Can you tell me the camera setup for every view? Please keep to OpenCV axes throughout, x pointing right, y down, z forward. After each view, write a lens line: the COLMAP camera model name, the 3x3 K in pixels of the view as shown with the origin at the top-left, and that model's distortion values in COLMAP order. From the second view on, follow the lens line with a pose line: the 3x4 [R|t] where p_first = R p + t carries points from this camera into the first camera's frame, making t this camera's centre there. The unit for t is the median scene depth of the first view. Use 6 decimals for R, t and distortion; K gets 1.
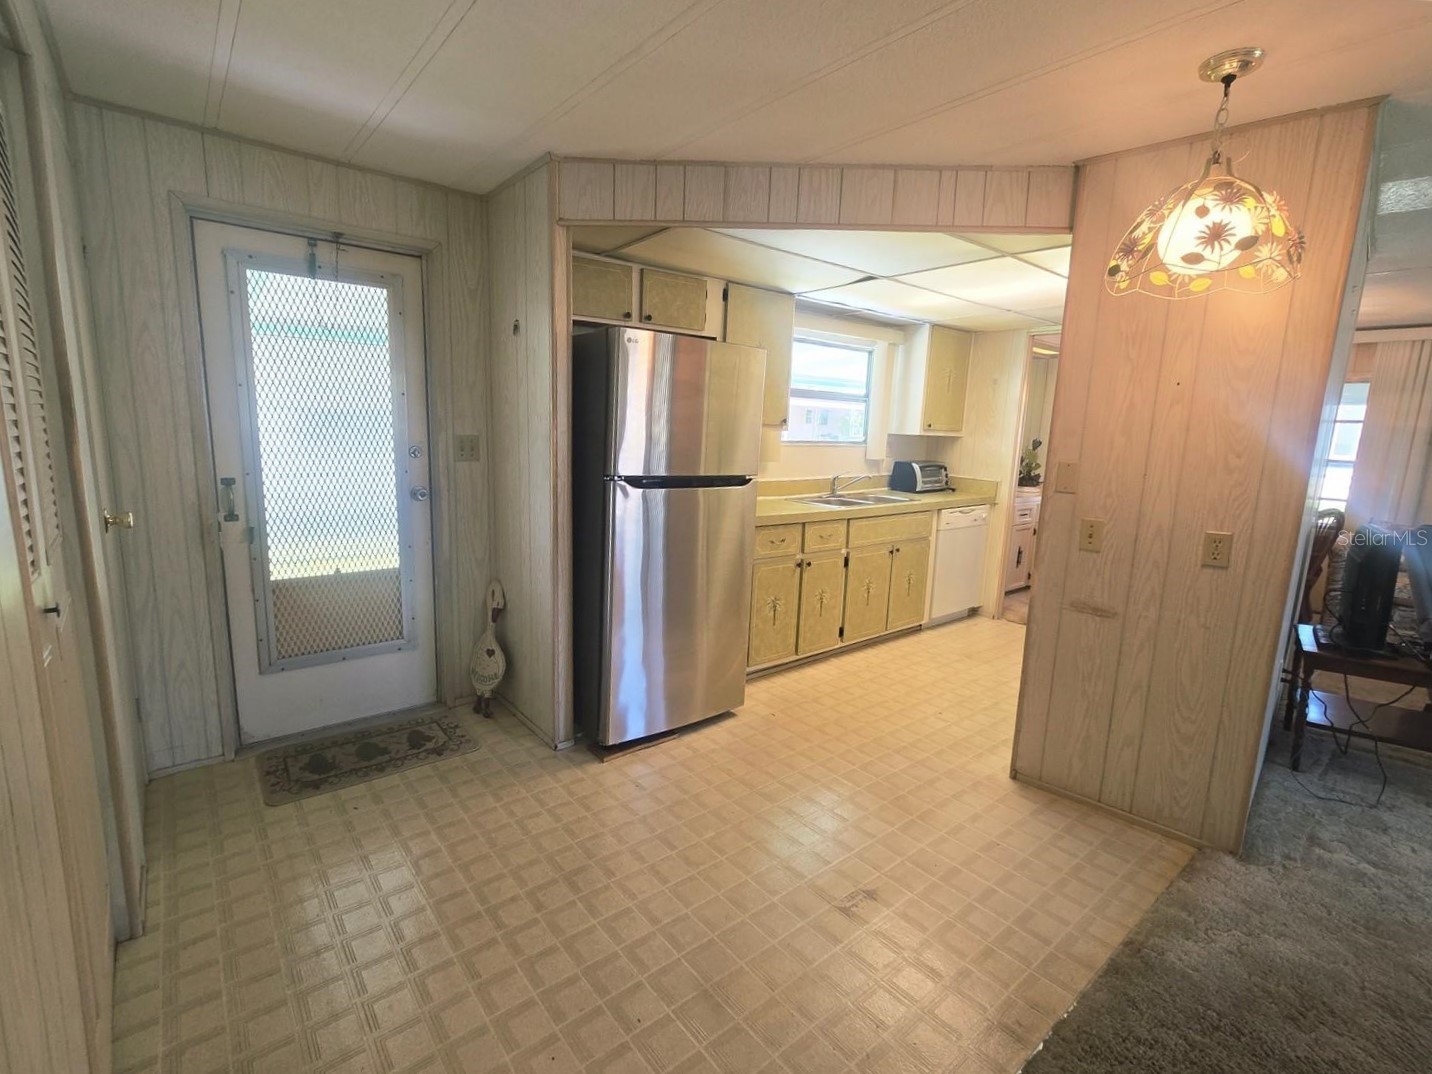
lens RADIAL K [[661.5, 0, 703.3], [0, 661.5, 535.6], [0, 0, 1]] dist [-0.002972, -0.000730]
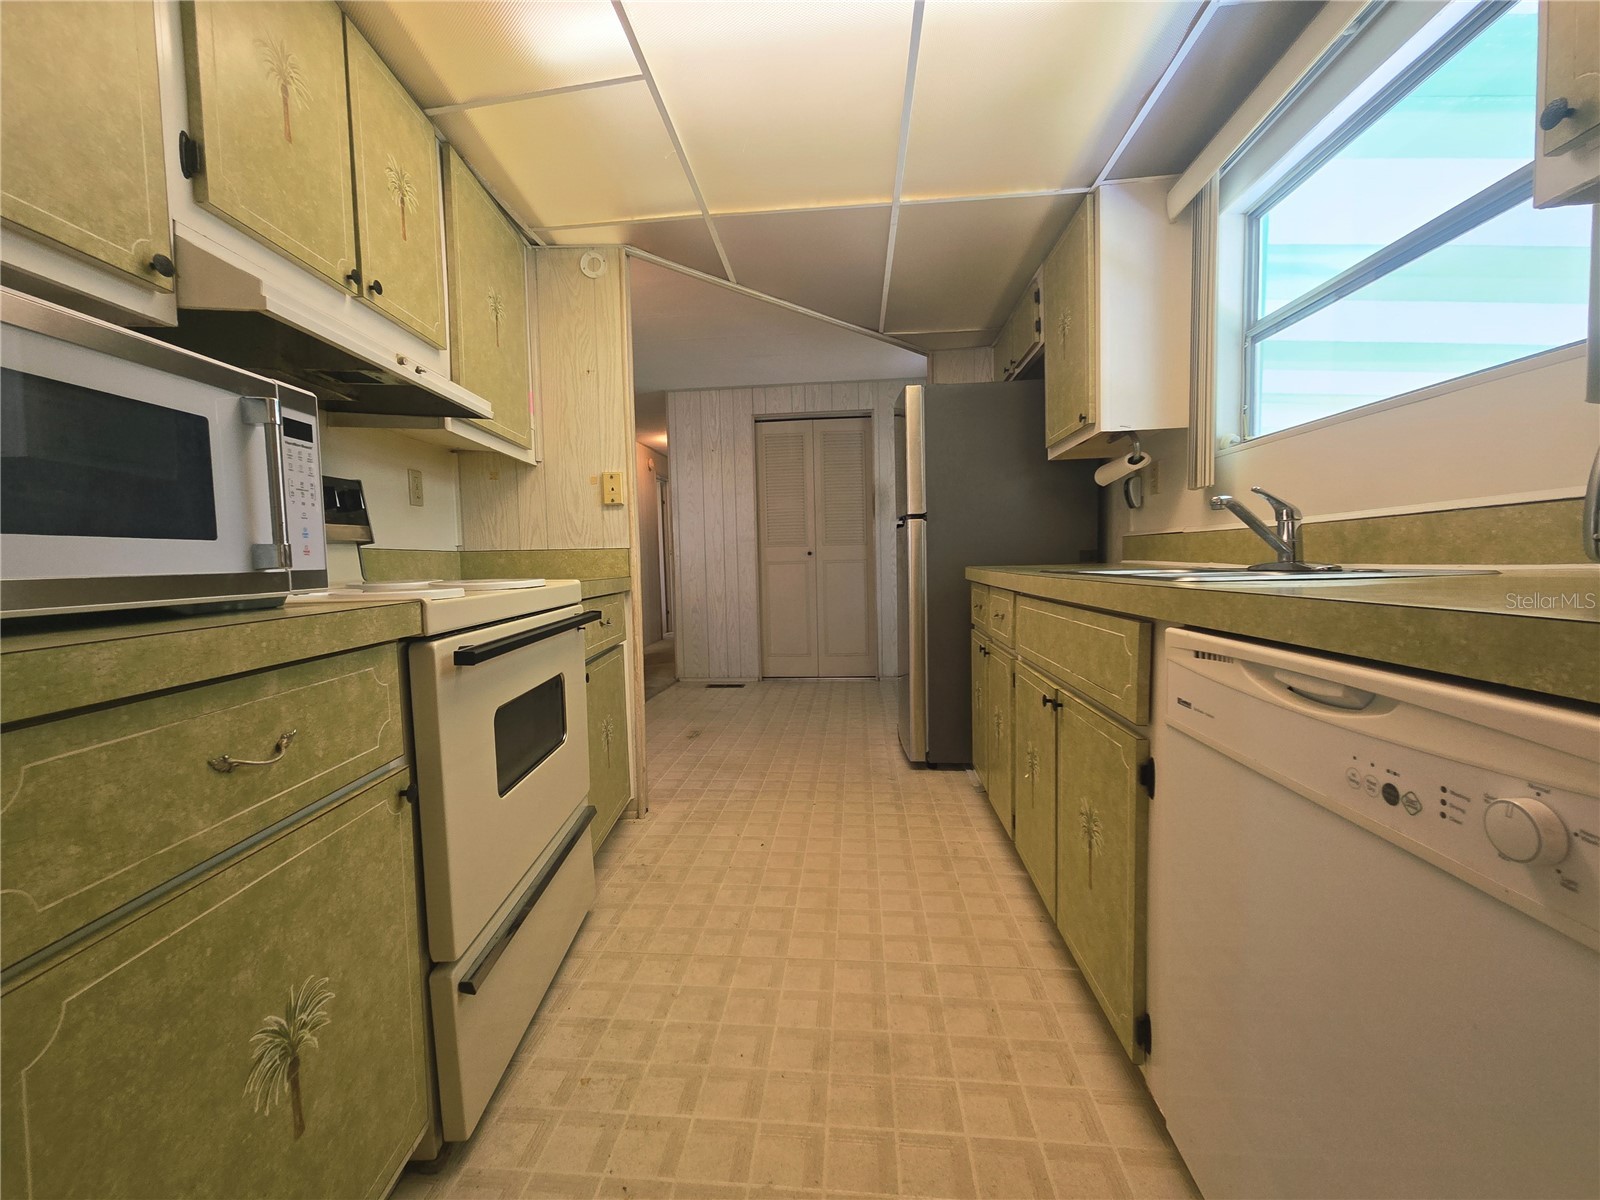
lens RADIAL K [[656.4, 0, 791.5], [0, 656.4, 601.1], [0, 0, 1]] dist [-0.000059, 0.001075]
pose [[-0.700949, 0.032226, -0.712483, 0.680866], [-0.114989, 0.980803, 0.157490, -0.075481], [0.703881, 0.192320, -0.683787, 1.202046]]
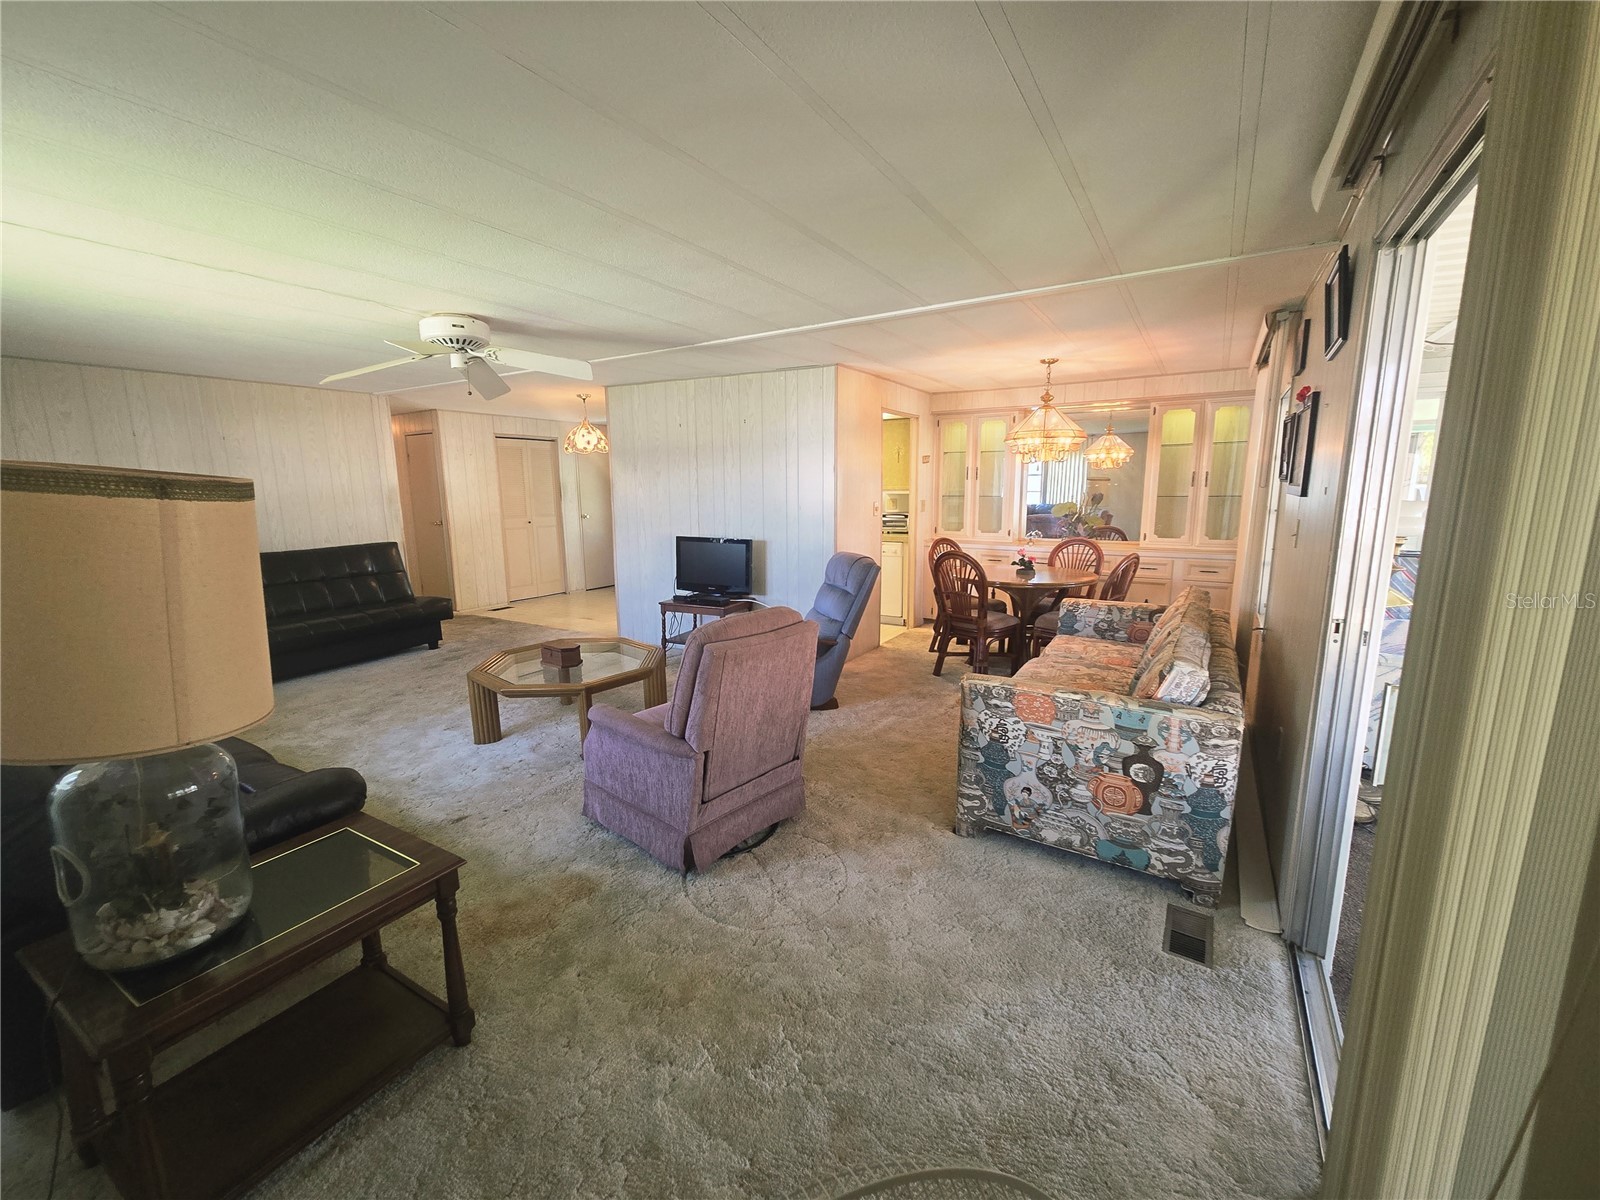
lens RADIAL K [[658.4, 0, 785.6], [0, 658.4, 599.1], [0, 0, 1]] dist [0.000183, 0.000483]
pose [[0.305223, 0.129692, -0.943408, 2.040802], [-0.135939, 0.986471, 0.091631, -0.030900], [0.942528, 0.100278, 0.318724, 0.438513]]
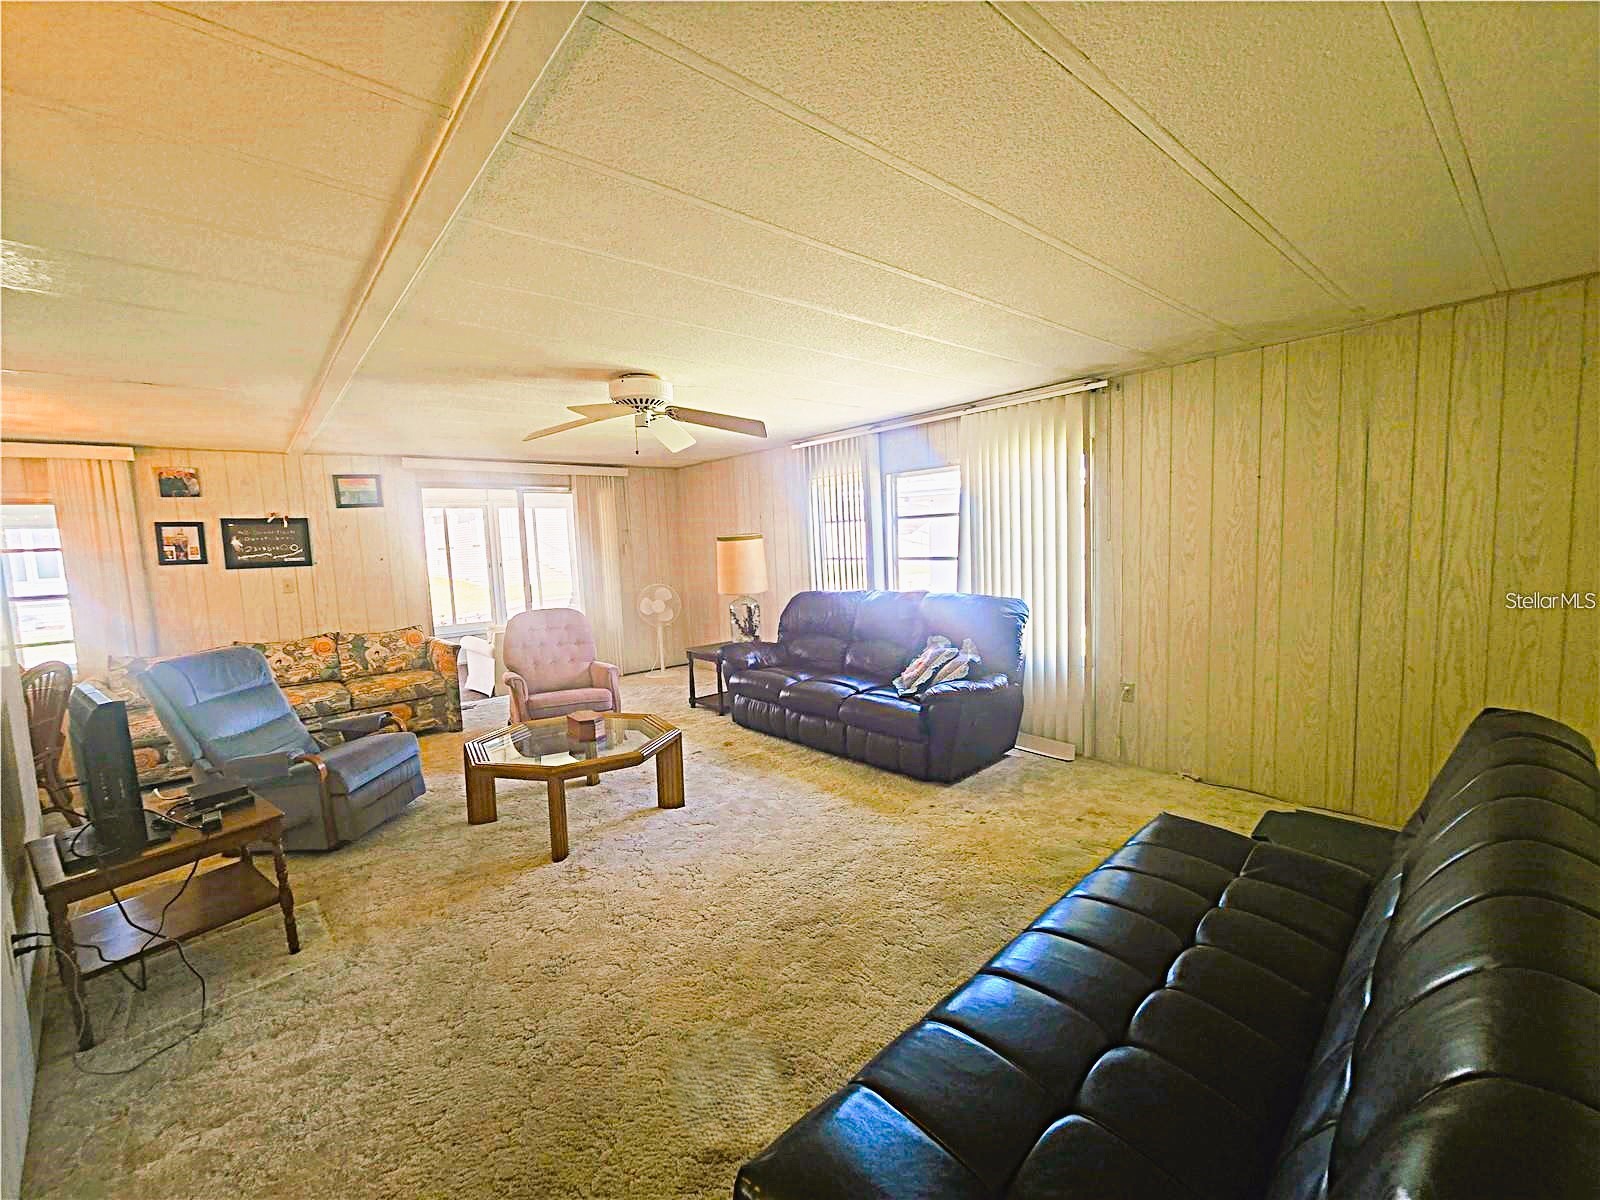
lens RADIAL K [[658.4, 0, 785.6], [0, 658.4, 599.1], [0, 0, 1]] dist [0.000183, 0.000483]
pose [[-0.017288, -0.129010, 0.991493, 0.171113], [0.208164, 0.969447, 0.129772, -0.033831], [-0.977941, 0.208636, 0.010095, 0.112369]]
